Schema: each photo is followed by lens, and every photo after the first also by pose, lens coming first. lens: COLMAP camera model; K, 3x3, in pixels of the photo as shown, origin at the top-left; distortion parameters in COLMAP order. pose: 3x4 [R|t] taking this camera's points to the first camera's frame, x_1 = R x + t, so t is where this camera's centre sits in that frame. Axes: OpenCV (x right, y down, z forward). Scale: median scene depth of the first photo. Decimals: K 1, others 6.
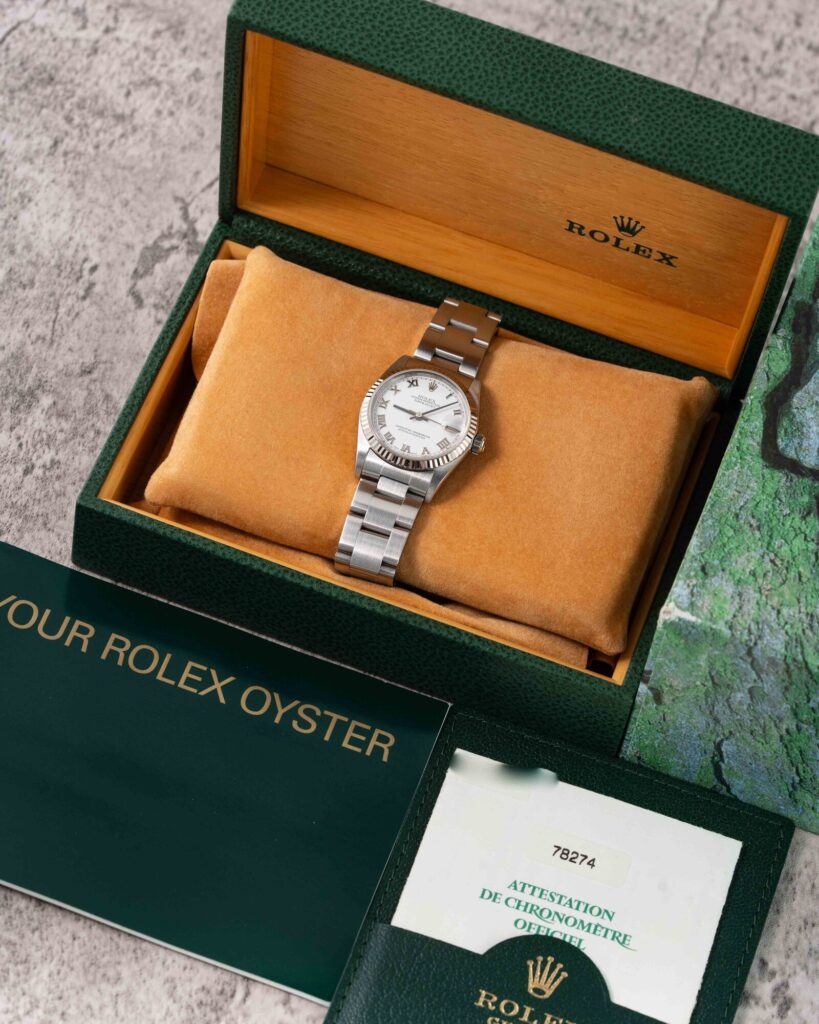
lens RADIAL K [[4550.7, 0, 409.5], [0, 4550.7, 512.0], [0, 0, 1]] dist [0.062541, -4.269773]
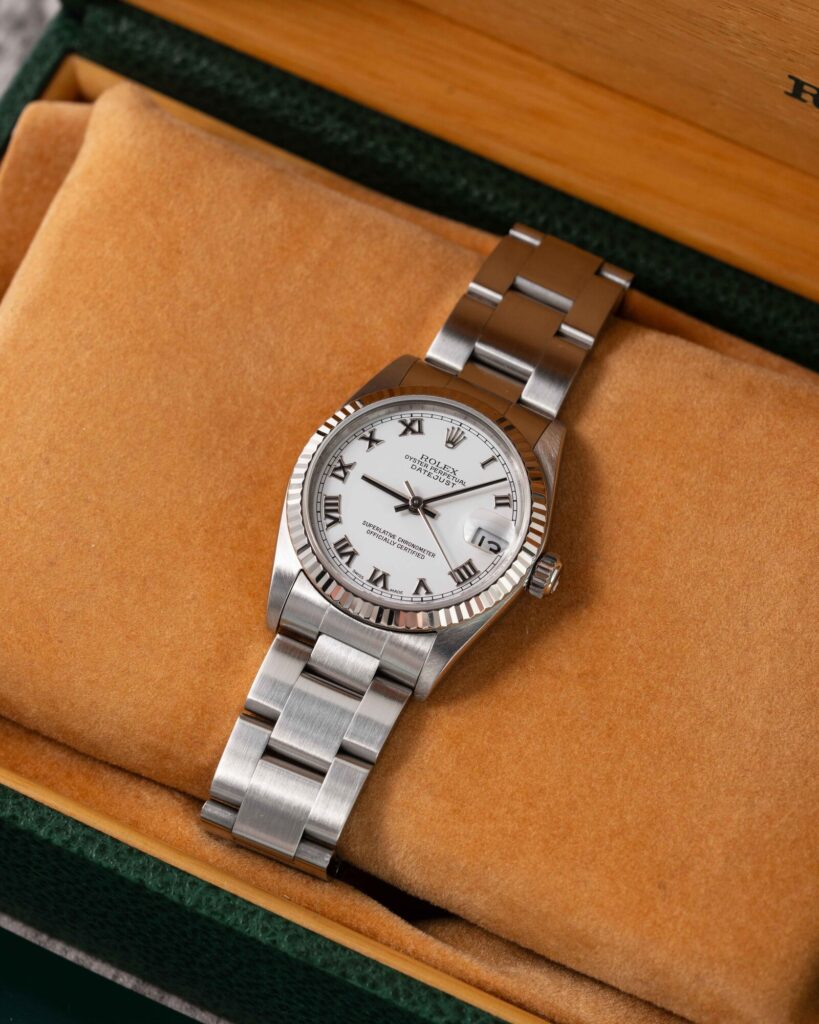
lens RADIAL K [[4550.7, 0, 409.5], [0, 4550.7, 512.0], [0, 0, 1]] dist [0.062541, -4.269773]
pose [[0.992301, 0.074711, -0.098779, 0.045960], [-0.063152, 0.991313, 0.115369, -0.072330], [0.106540, -0.108243, 0.988399, 0.558025]]
